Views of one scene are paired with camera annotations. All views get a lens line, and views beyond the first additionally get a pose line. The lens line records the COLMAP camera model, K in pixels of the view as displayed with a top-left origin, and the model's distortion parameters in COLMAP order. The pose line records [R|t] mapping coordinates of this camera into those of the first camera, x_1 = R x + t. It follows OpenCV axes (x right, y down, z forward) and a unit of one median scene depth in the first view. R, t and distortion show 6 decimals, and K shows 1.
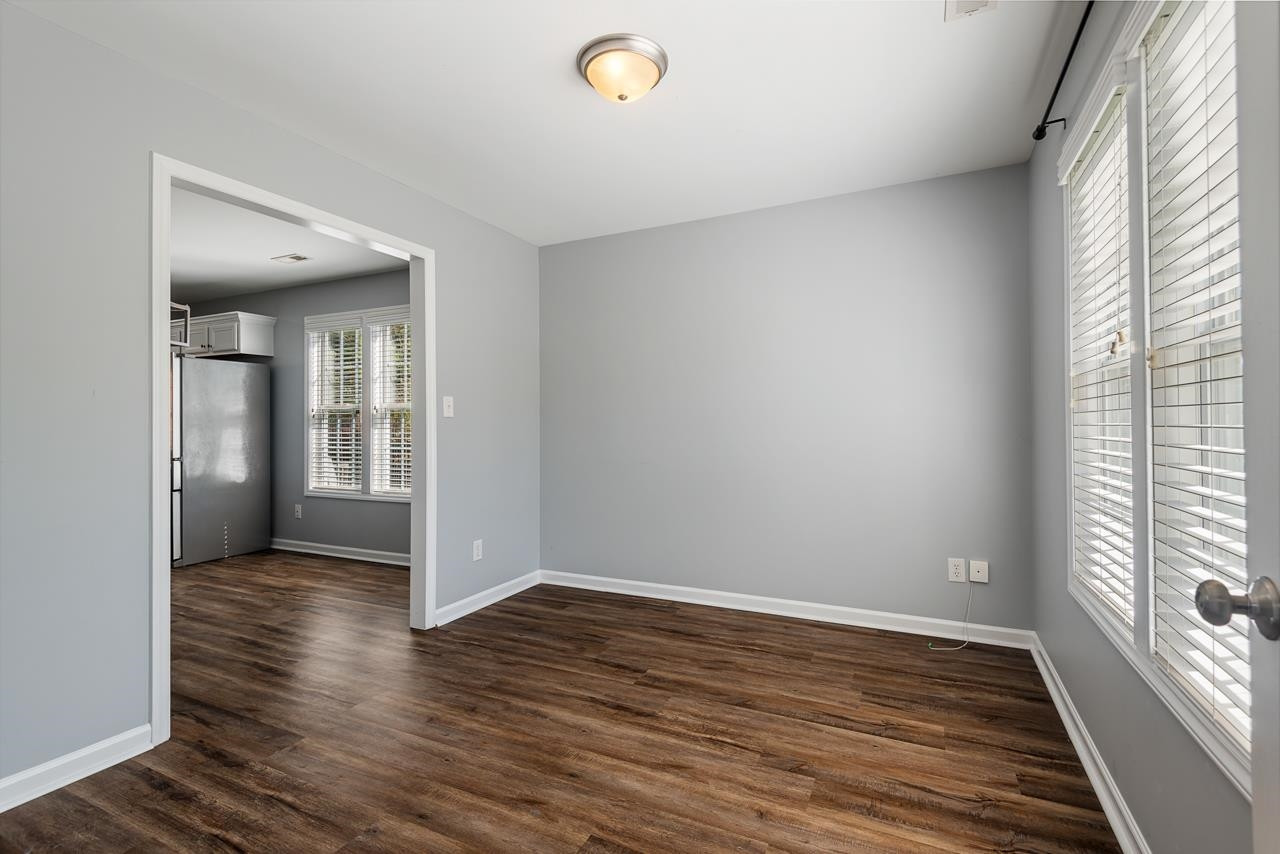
lens RADIAL K [[581.8, 0, 642.5], [0, 581.8, 417.4], [0, 0, 1]] dist [0.014904, -0.008089]
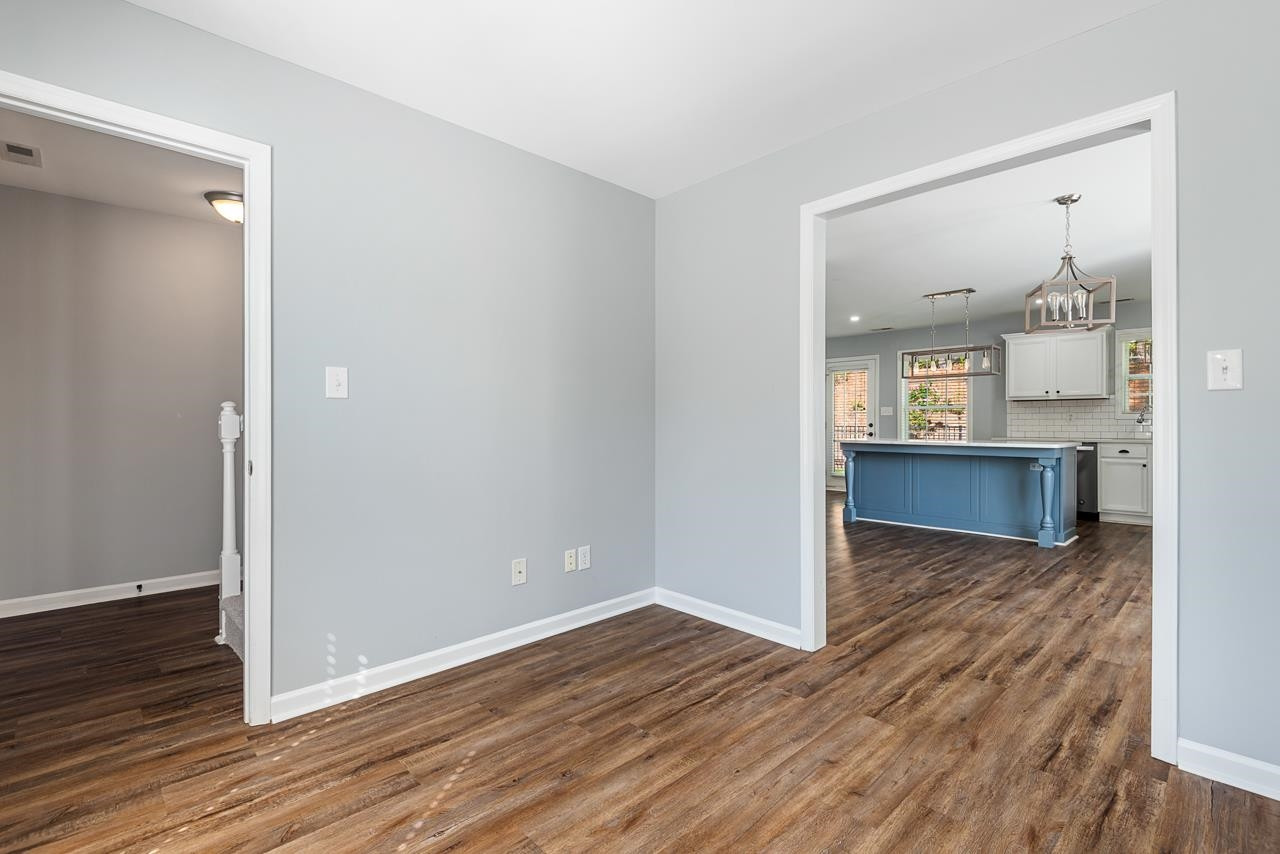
lens RADIAL K [[581.8, 0, 642.0], [0, 581.8, 424.2], [0, 0, 1]] dist [0.014904, -0.008089]
pose [[-0.347940, 0.013237, -0.937423, 0.434573], [0.014186, 0.999860, 0.008853, 0.021582], [0.937409, -0.010218, -0.348079, 0.896846]]
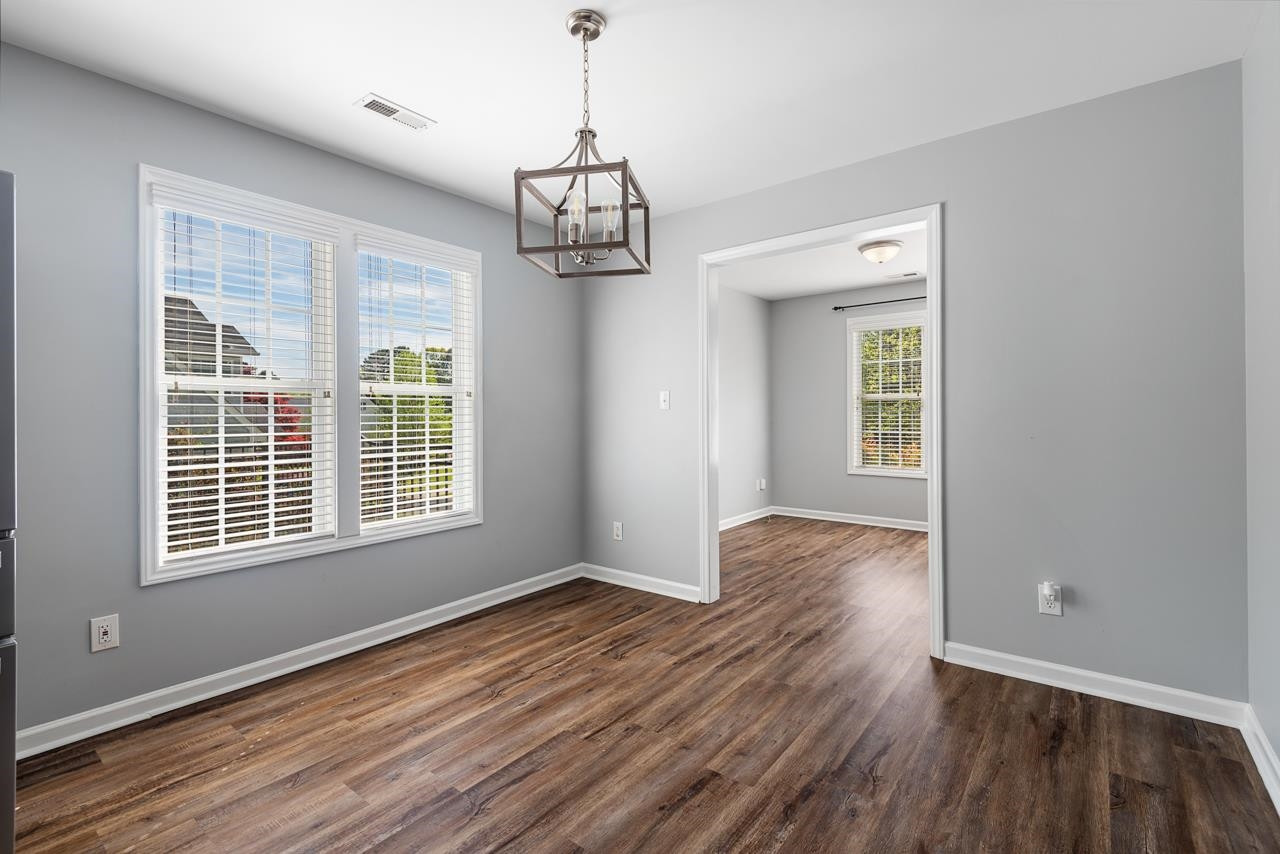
lens RADIAL K [[581.8, 0, 637.5], [0, 581.8, 414.5], [0, 0, 1]] dist [0.014904, -0.008089]
pose [[0.214534, 0.005897, 0.976699, -1.853161], [-0.003959, 0.999979, -0.005168, 0.020189], [-0.976709, -0.002758, 0.214553, 1.126800]]
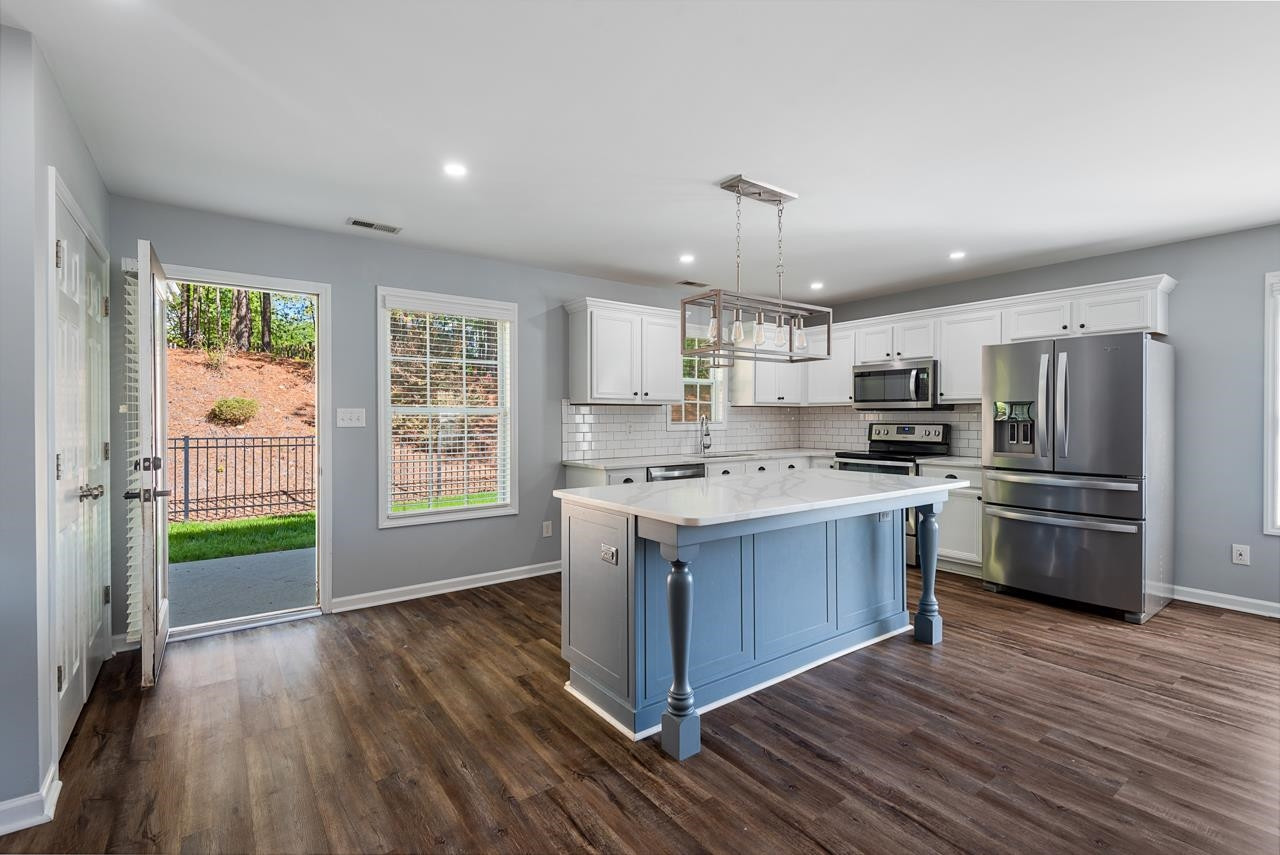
lens RADIAL K [[581.8, 0, 647.3], [0, 581.8, 416.7], [0, 0, 1]] dist [0.014904, -0.008089]
pose [[0.887939, 0.007638, -0.459899, -1.837596], [-0.002007, 0.999917, 0.012732, -0.025701], [0.459958, -0.010383, 0.887880, 0.101132]]
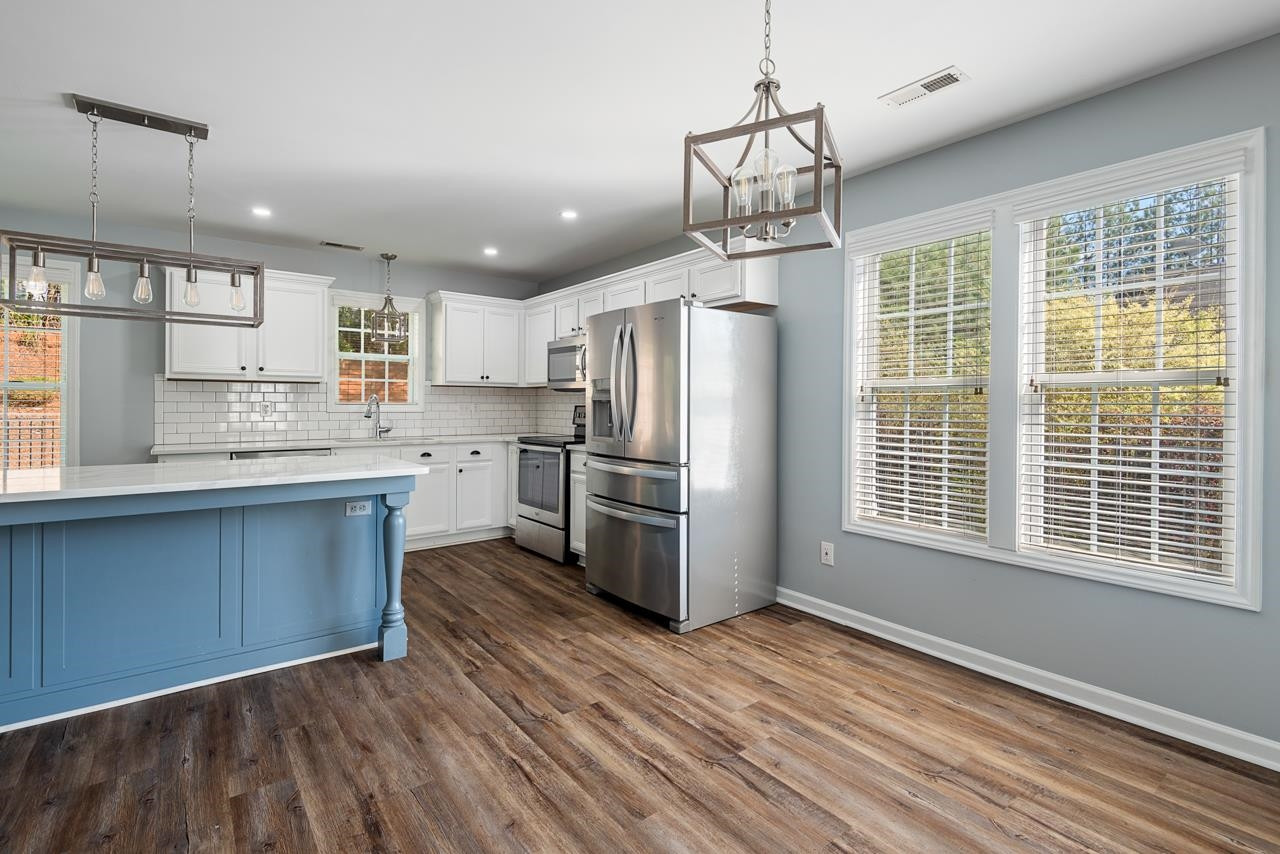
lens RADIAL K [[590.2, 0, 641.7], [0, 590.2, 406.3], [0, 0, 1]] dist [0.014024, -0.007592]
pose [[0.894315, 0.014260, -0.447211, -0.996239], [-0.008248, 0.999848, 0.015389, -0.004767], [0.447363, -0.010074, 0.894296, 0.728345]]
